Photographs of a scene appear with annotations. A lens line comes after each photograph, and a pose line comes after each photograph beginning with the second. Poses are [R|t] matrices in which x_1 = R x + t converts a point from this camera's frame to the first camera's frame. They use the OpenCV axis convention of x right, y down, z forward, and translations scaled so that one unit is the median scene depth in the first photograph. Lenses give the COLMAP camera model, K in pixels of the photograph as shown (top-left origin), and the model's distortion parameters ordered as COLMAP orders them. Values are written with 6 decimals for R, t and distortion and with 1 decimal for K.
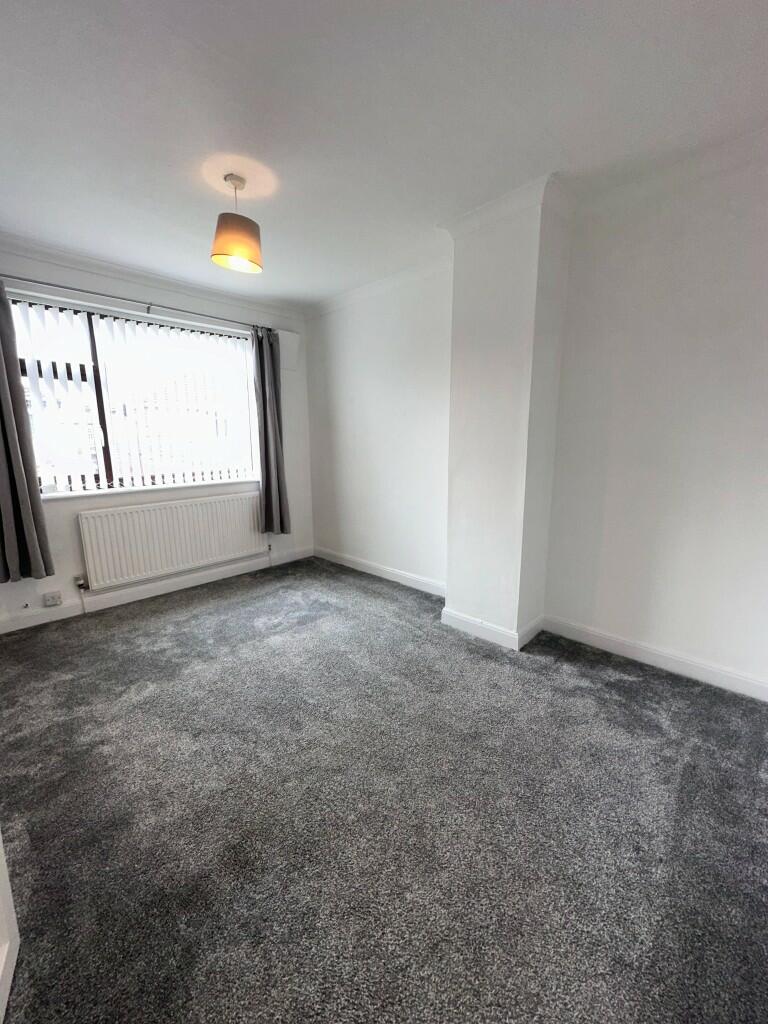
lens RADIAL K [[410.7, 0, 386.0], [0, 410.7, 512.4], [0, 0, 1]] dist [0.002893, 0.000036]
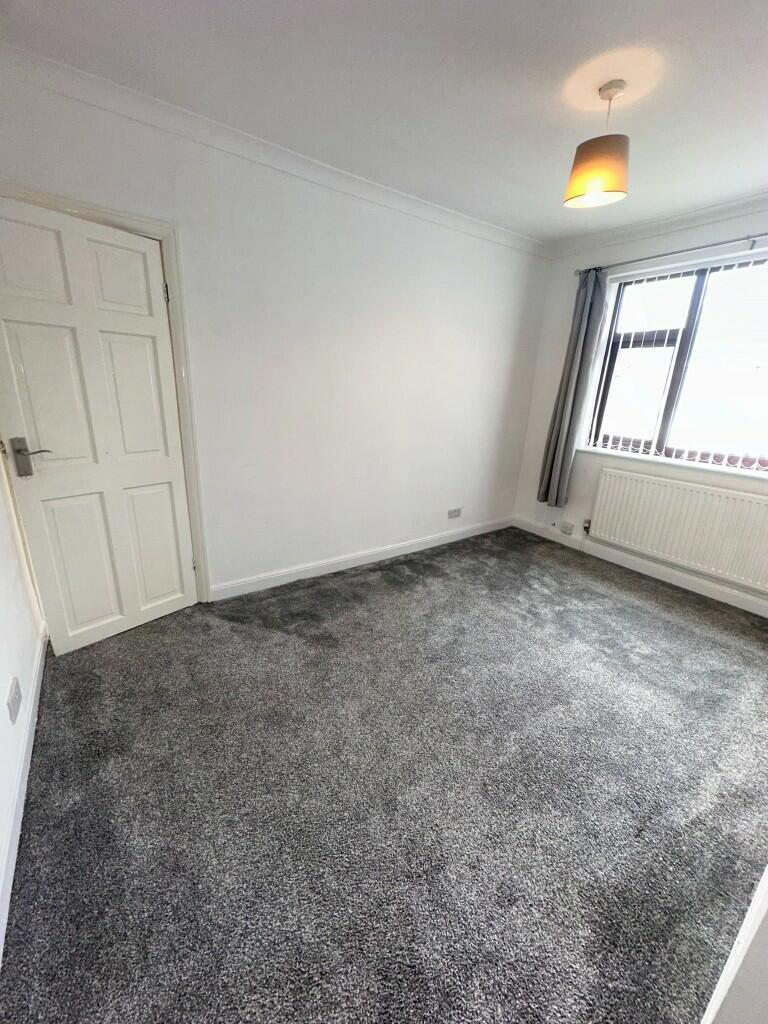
lens RADIAL K [[410.7, 0, 376.4], [0, 410.7, 508.2], [0, 0, 1]] dist [0.002893, 0.000036]
pose [[-0.199943, 0.278049, -0.939527, 0.519768], [-0.217375, 0.922406, 0.319242, -0.132670], [0.955391, 0.268060, -0.123987, 0.613385]]
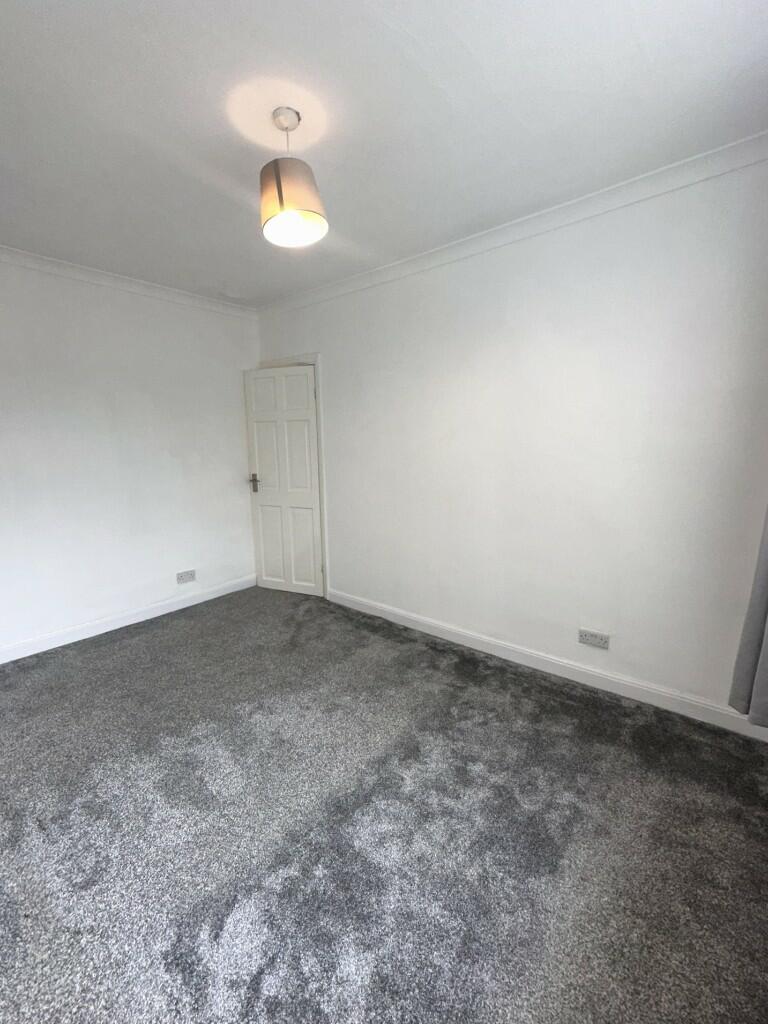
lens RADIAL K [[410.7, 0, 388.8], [0, 410.7, 520.7], [0, 0, 1]] dist [0.002893, 0.000036]
pose [[-0.995607, 0.015148, -0.092398, -0.318366], [-0.018023, 0.937370, 0.347868, -0.246311], [0.091881, 0.348005, -0.932979, 1.348996]]
